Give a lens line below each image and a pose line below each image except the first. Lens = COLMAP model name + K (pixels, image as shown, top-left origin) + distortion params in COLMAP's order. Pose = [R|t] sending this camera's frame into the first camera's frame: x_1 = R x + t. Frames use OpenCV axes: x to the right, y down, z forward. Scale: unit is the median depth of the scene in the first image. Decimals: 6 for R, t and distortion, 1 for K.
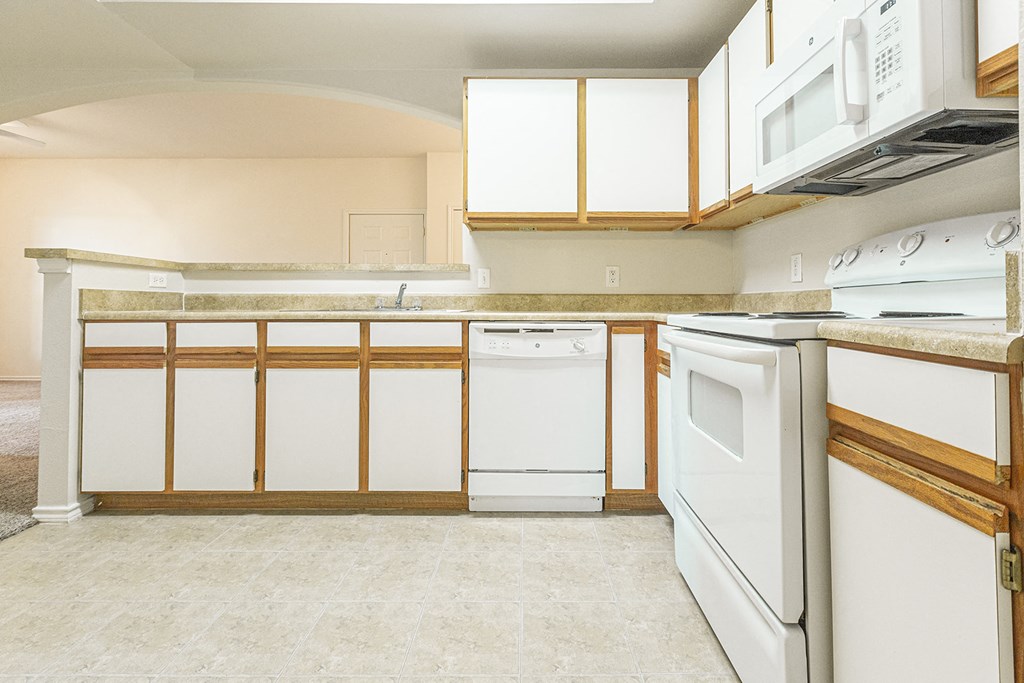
lens RADIAL K [[479.6, 0, 513.1], [0, 479.6, 292.3], [0, 0, 1]] dist [-0.001106, -0.000814]
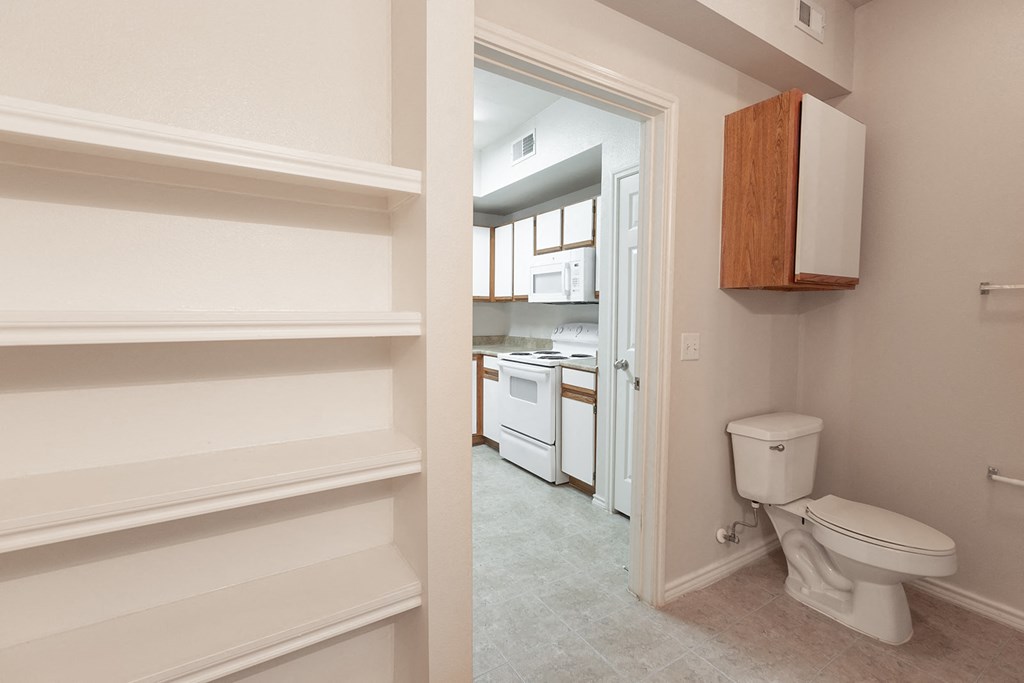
lens RADIAL K [[470.9, 0, 512.0], [0, 470.9, 341.5], [0, 0, 1]] dist [-0.000691, -0.000136]
pose [[0.836441, -0.030967, 0.547182, -1.062373], [-0.016766, 0.996489, 0.082024, -0.244326], [-0.547801, -0.077782, 0.832985, -1.156397]]
